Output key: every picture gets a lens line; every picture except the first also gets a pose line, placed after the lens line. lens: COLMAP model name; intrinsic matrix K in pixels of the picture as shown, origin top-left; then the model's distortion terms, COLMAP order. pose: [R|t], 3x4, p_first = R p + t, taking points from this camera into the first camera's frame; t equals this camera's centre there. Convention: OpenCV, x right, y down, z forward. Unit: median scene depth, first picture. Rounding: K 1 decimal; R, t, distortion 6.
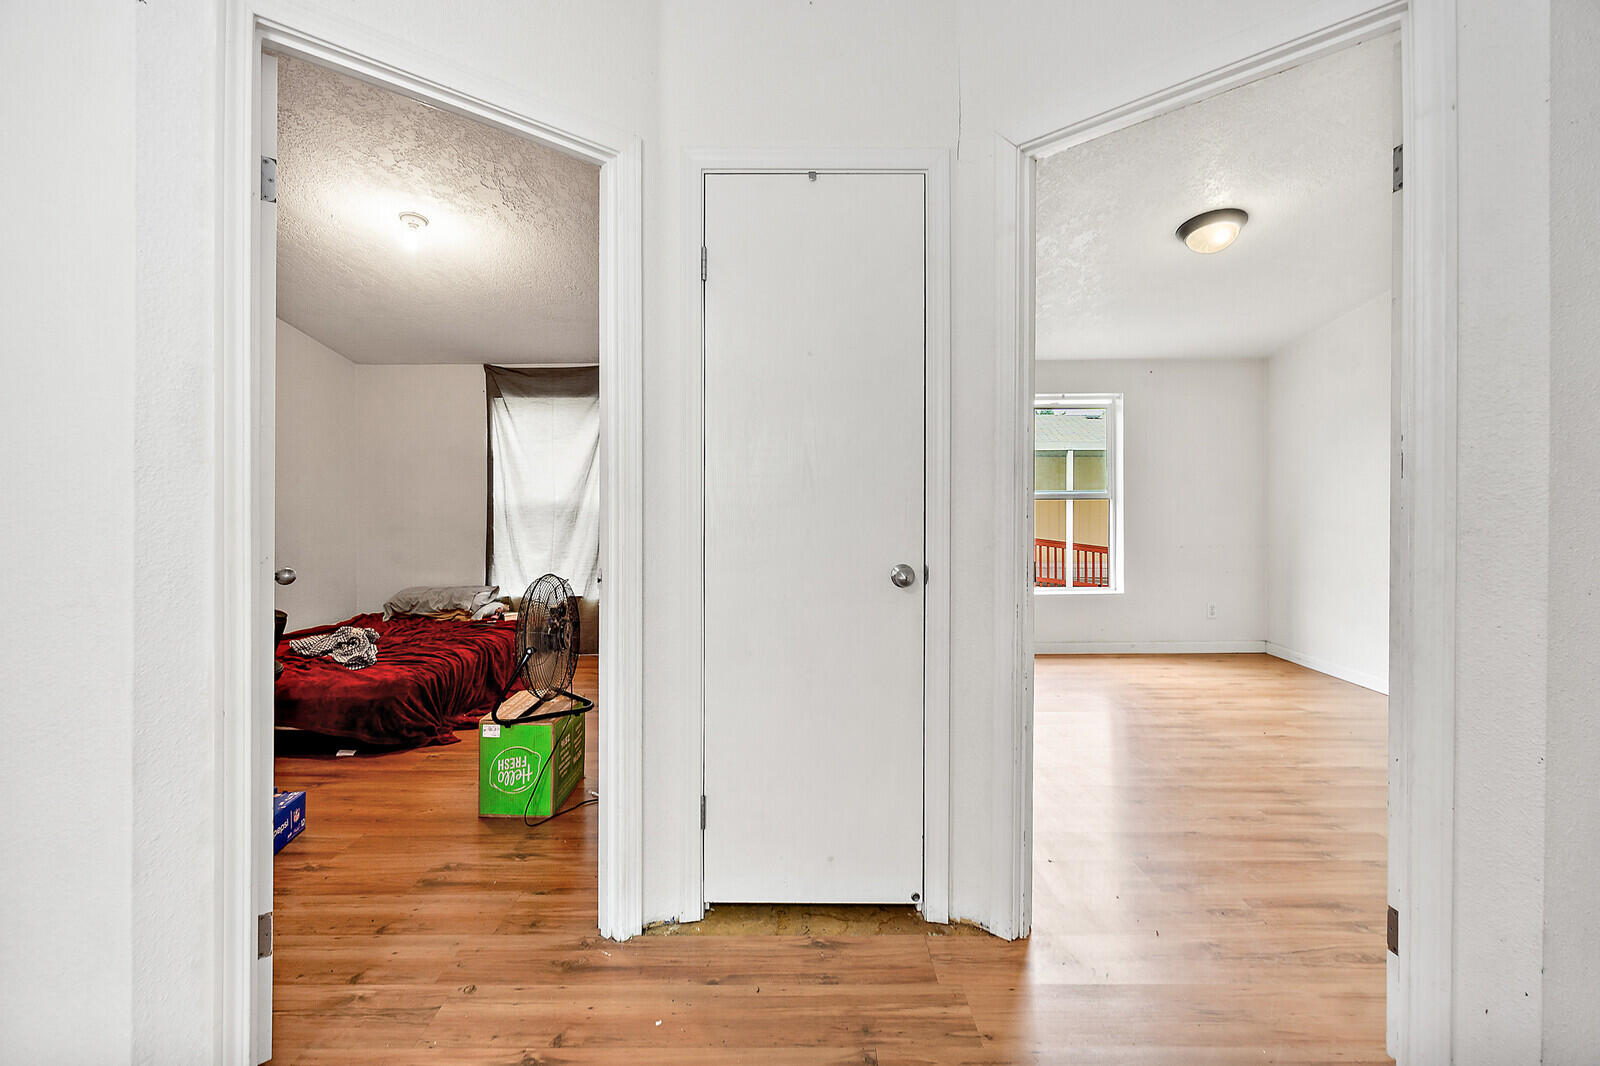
lens RADIAL K [[701.0, 0, 790.3], [0, 701.0, 497.1], [0, 0, 1]] dist [-0.020624, 0.006800]
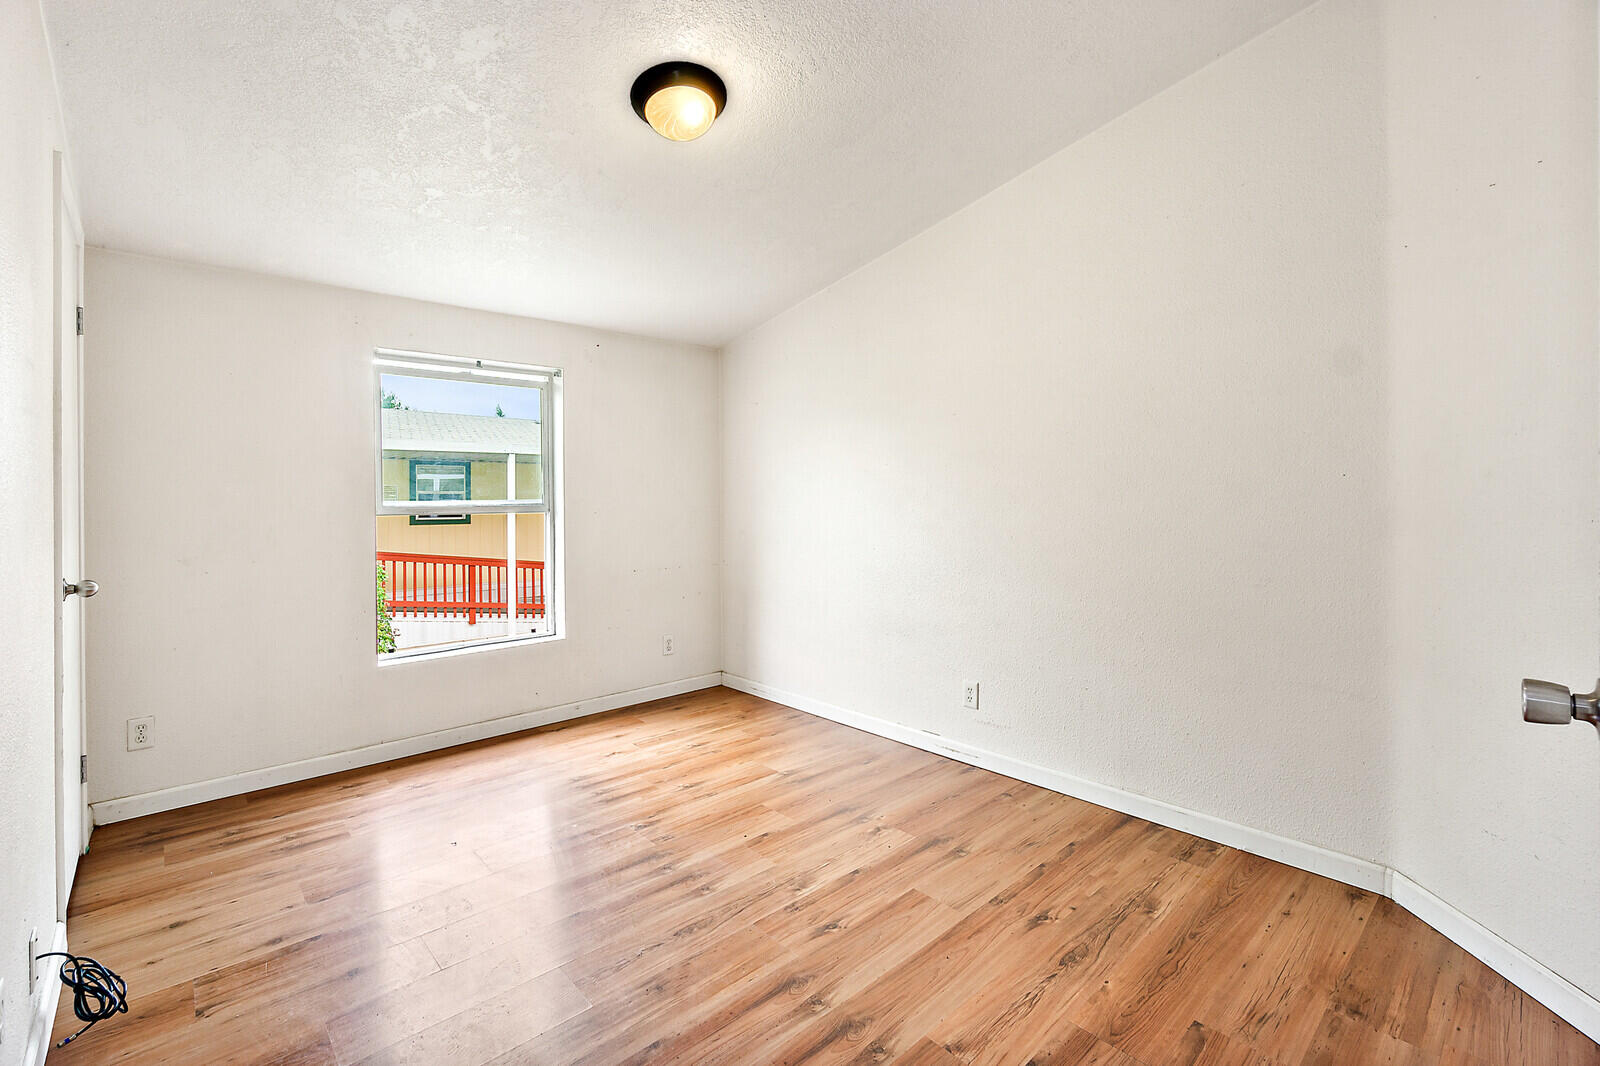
lens RADIAL K [[701.0, 0, 795.3], [0, 701.0, 518.7], [0, 0, 1]] dist [-0.020624, 0.006800]
pose [[0.734092, -0.014199, 0.678902, 0.198730], [0.002546, 0.999832, 0.018158, -0.001274], [-0.679046, -0.011601, 0.734004, 0.370461]]
